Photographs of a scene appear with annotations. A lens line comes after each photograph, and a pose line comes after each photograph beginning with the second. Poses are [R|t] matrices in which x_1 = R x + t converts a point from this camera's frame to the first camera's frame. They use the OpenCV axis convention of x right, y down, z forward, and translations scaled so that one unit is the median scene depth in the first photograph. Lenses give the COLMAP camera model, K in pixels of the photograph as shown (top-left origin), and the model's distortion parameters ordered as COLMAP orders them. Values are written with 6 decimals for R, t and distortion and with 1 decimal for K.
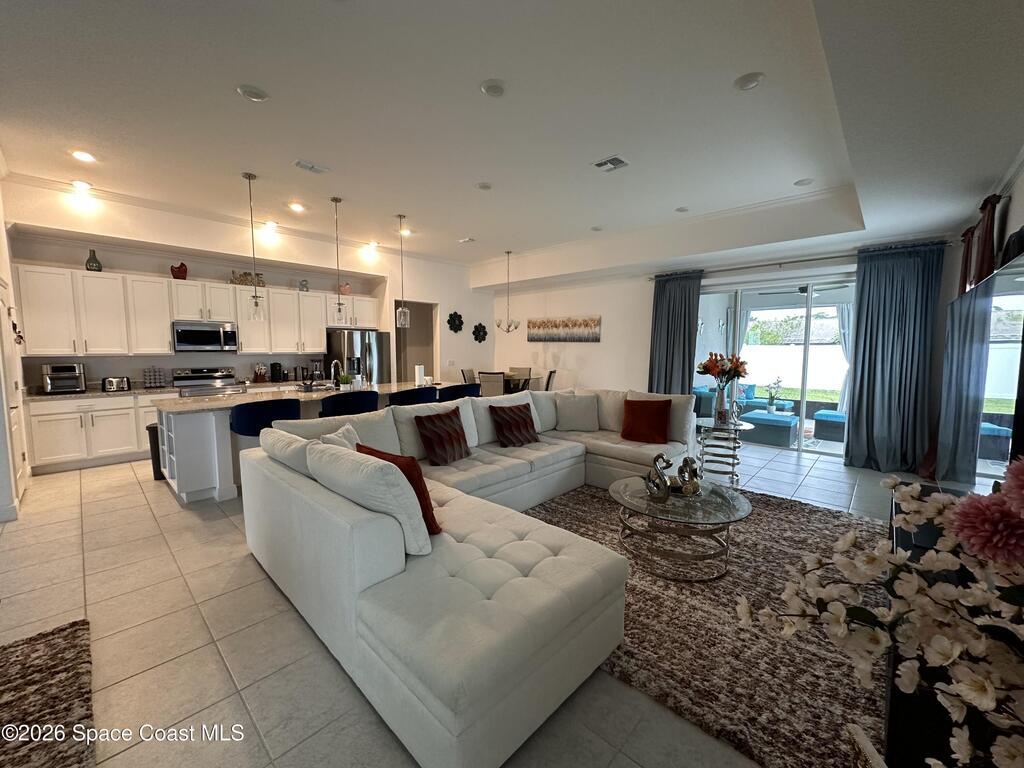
lens RADIAL K [[410.4, 0, 510.2], [0, 410.4, 383.1], [0, 0, 1]] dist [-0.002965, 0.000452]
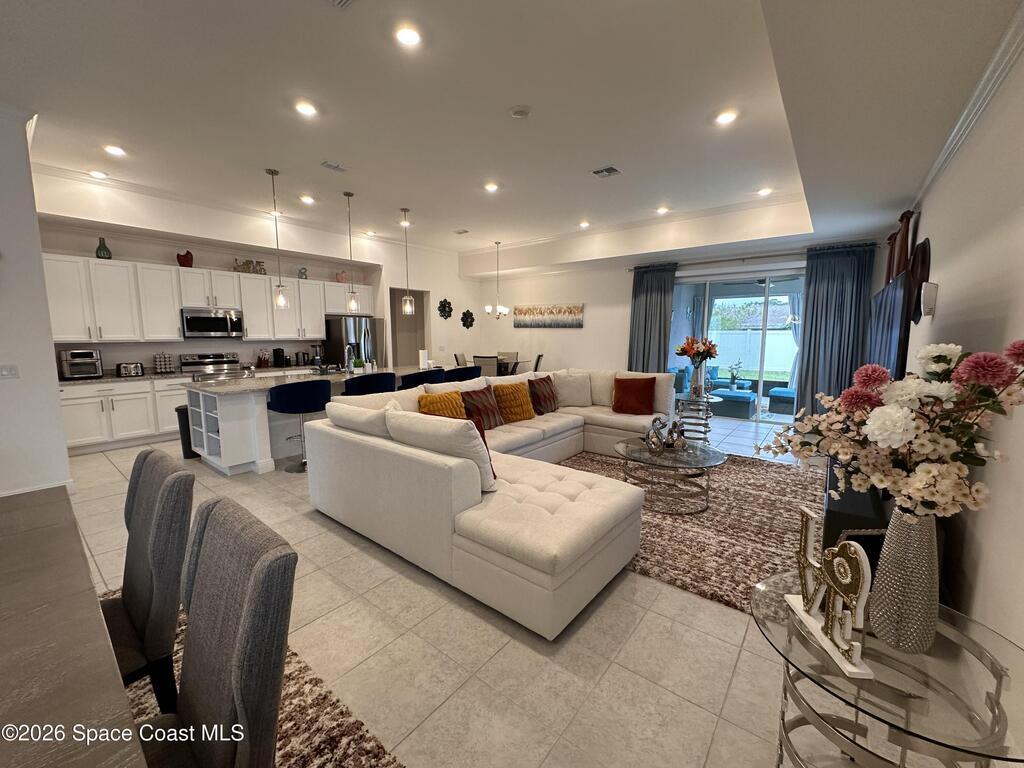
lens RADIAL K [[410.4, 0, 510.2], [0, 410.4, 383.1], [0, 0, 1]] dist [-0.002965, 0.000452]
pose [[0.996770, -0.012348, 0.079349, -0.077821], [0.009638, 0.999360, 0.034446, 0.008780], [-0.079724, -0.033570, 0.996252, -0.091460]]
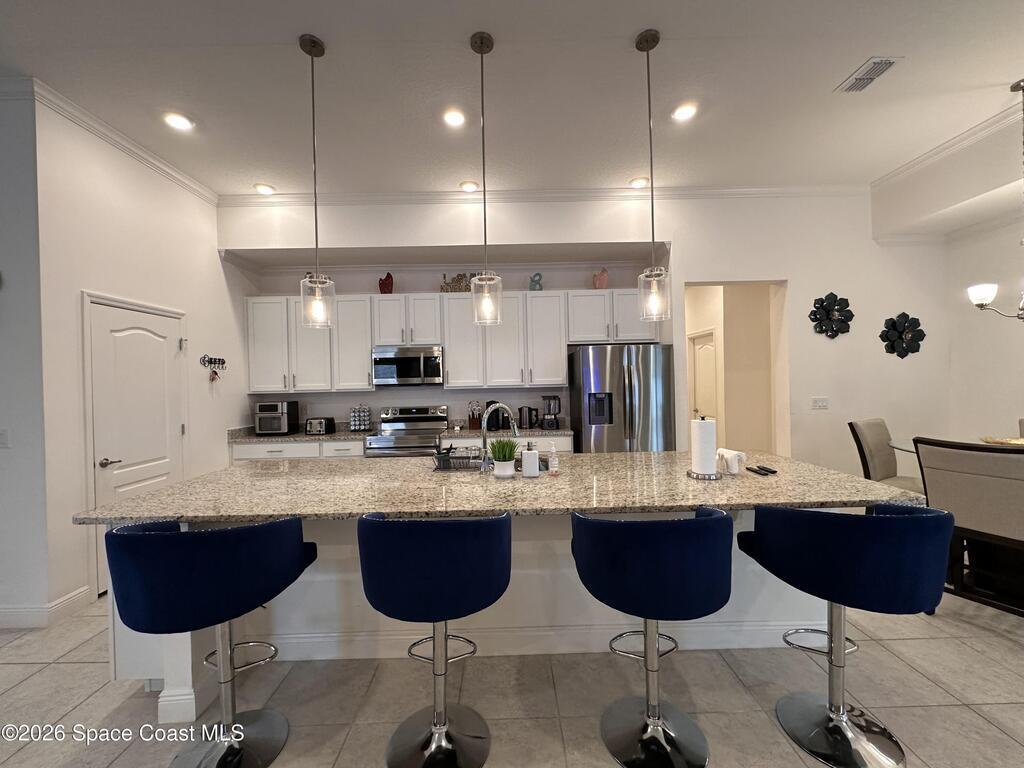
lens RADIAL K [[418.7, 0, 503.5], [0, 418.7, 381.5], [0, 0, 1]] dist [-0.000192, 0.000154]
pose [[0.692097, -0.012127, -0.721702, -0.070715], [-0.037916, 0.997868, -0.053129, -0.049537], [0.720808, 0.064135, 0.690162, 0.585678]]
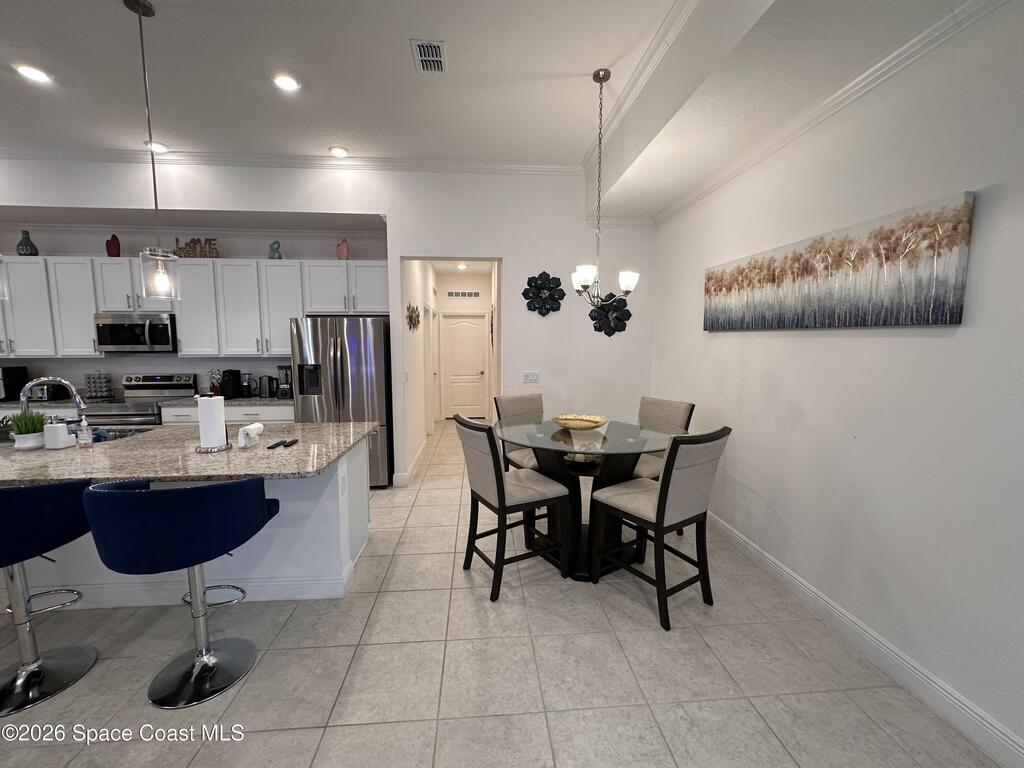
lens RADIAL K [[405.0, 0, 509.6], [0, 405.0, 386.4], [0, 0, 1]] dist [-0.000514, -0.000089]
pose [[0.740293, 0.069633, -0.668669, 0.238389], [-0.054370, 0.997565, 0.043690, -0.083239], [0.670083, 0.004012, 0.742276, 0.886303]]
